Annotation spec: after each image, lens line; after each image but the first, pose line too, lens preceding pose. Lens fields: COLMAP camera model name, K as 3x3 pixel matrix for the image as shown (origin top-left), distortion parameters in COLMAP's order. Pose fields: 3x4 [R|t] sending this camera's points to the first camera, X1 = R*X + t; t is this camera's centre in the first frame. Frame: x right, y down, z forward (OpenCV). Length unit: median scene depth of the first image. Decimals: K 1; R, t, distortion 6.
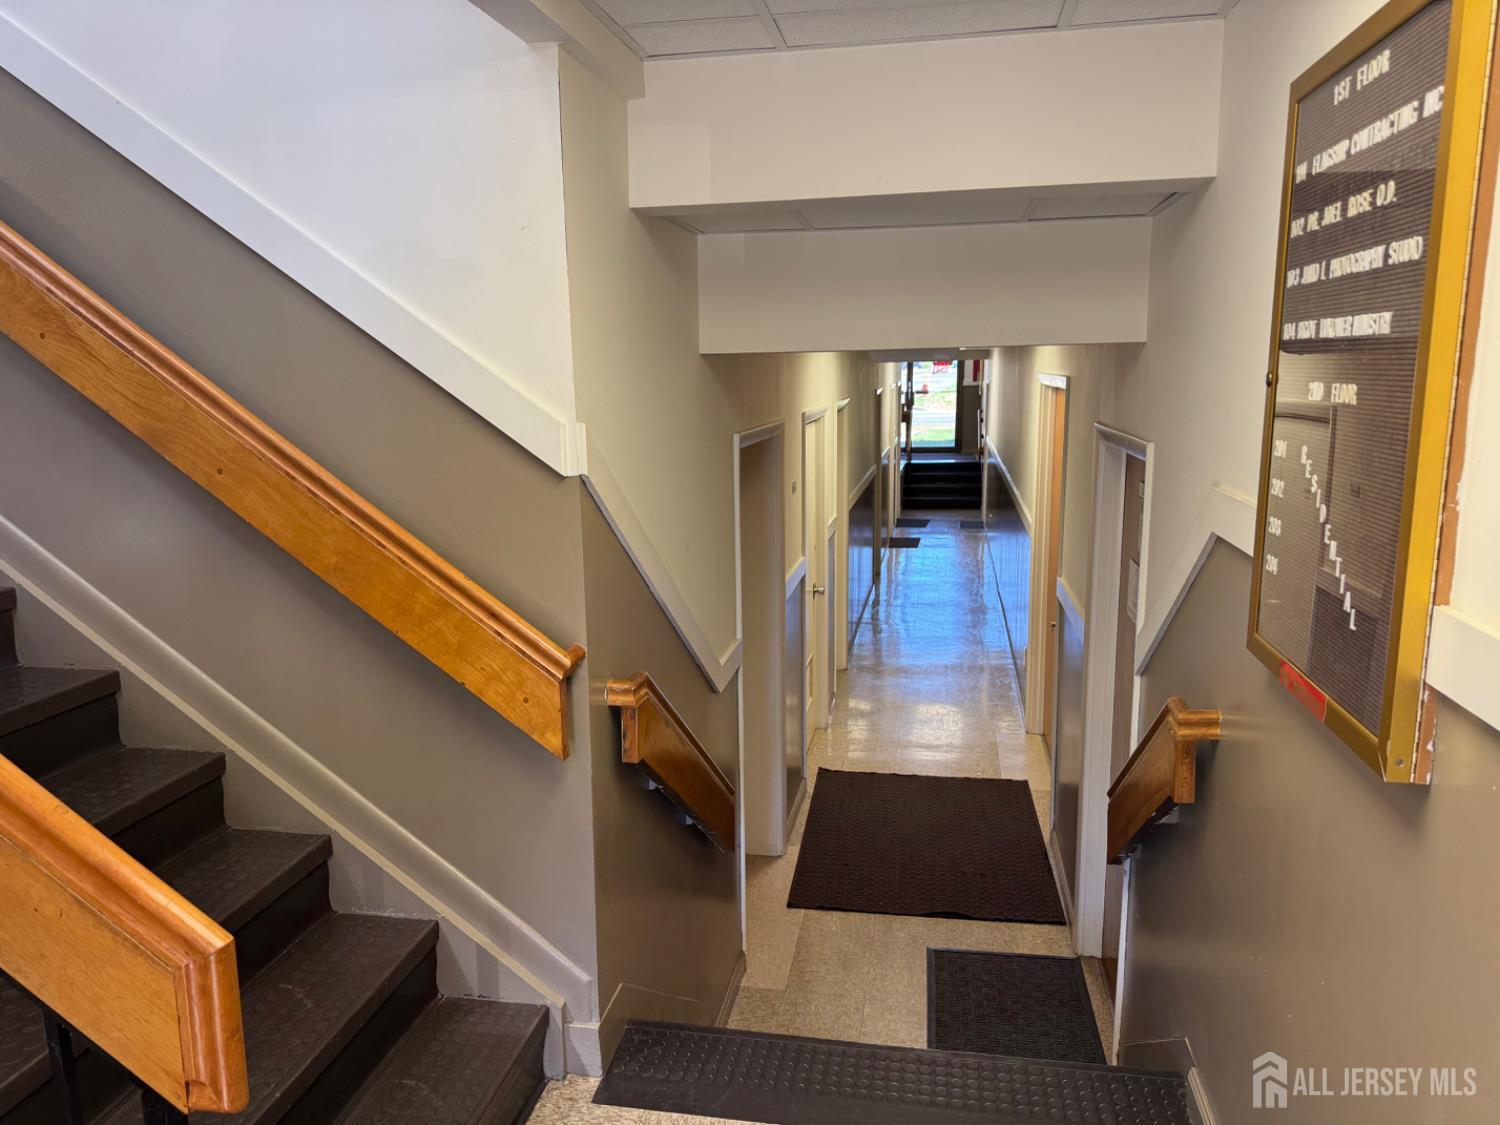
lens RADIAL K [[1131.7, 0, 747.8], [0, 1131.7, 612.3], [0, 0, 1]] dist [-0.006411, -0.005254]
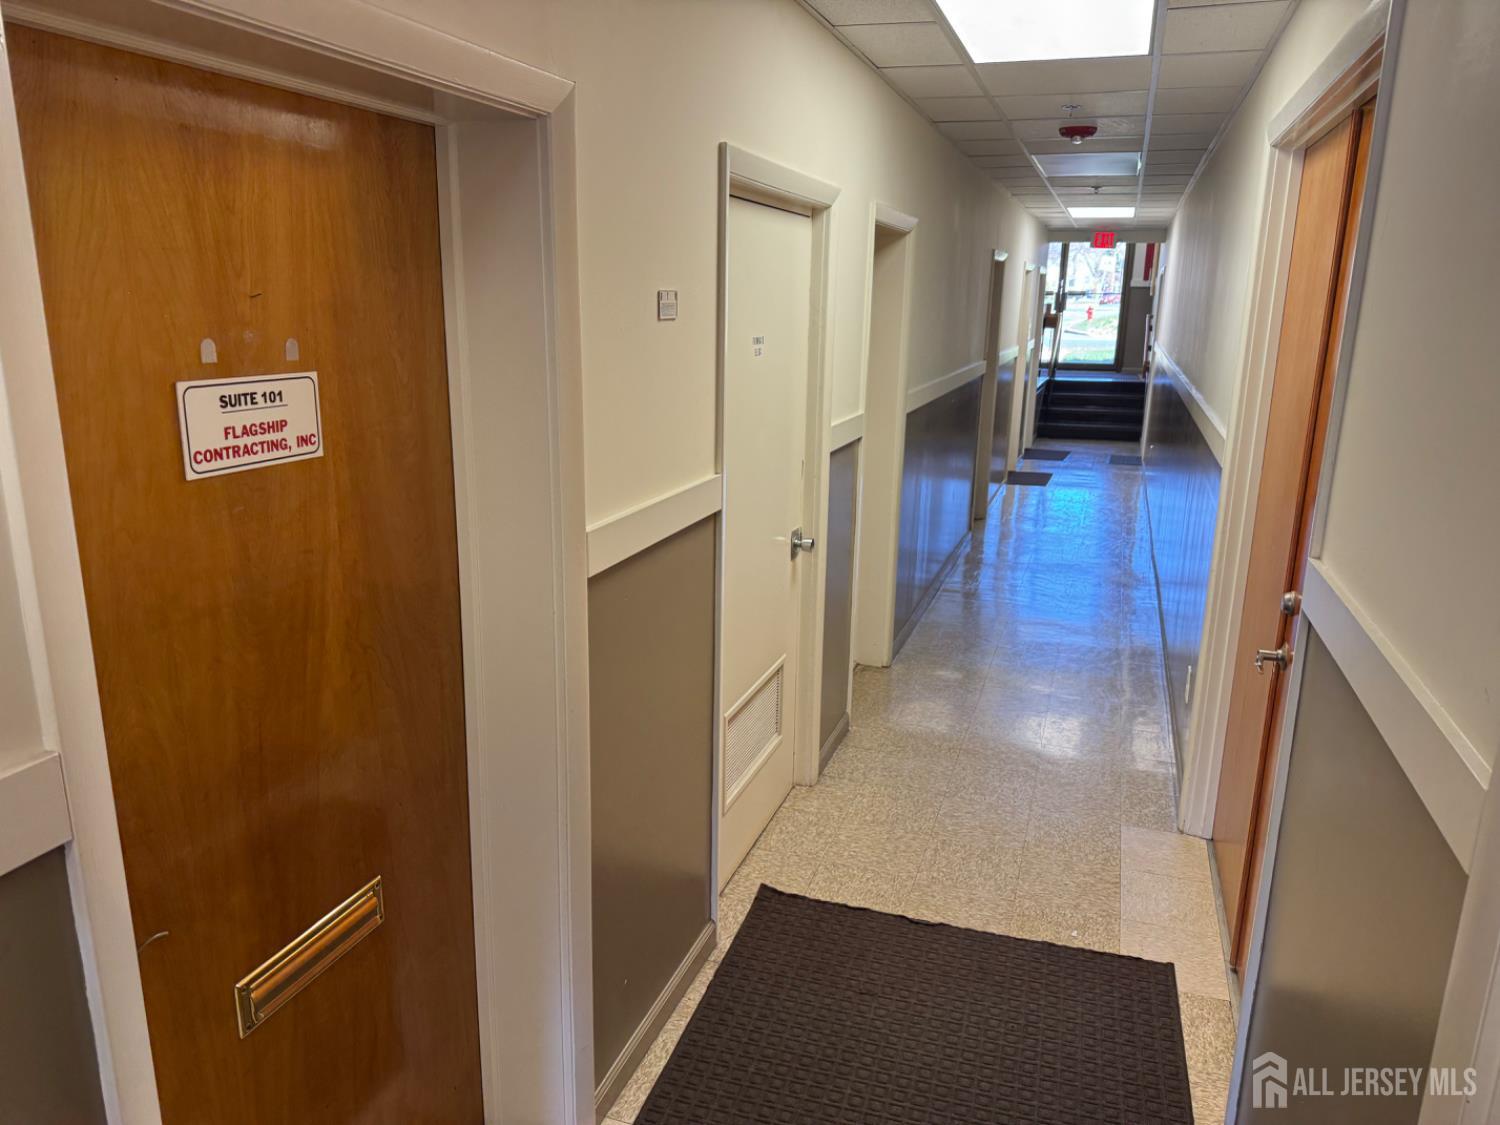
lens RADIAL K [[1131.7, 0, 747.8], [0, 1131.7, 612.3], [0, 0, 1]] dist [-0.006411, -0.005254]
pose [[0.989942, 0.066626, -0.124805, 0.047642], [-0.059093, 0.996255, 0.063127, -0.008550], [0.128544, -0.055117, 0.990171, 0.206227]]
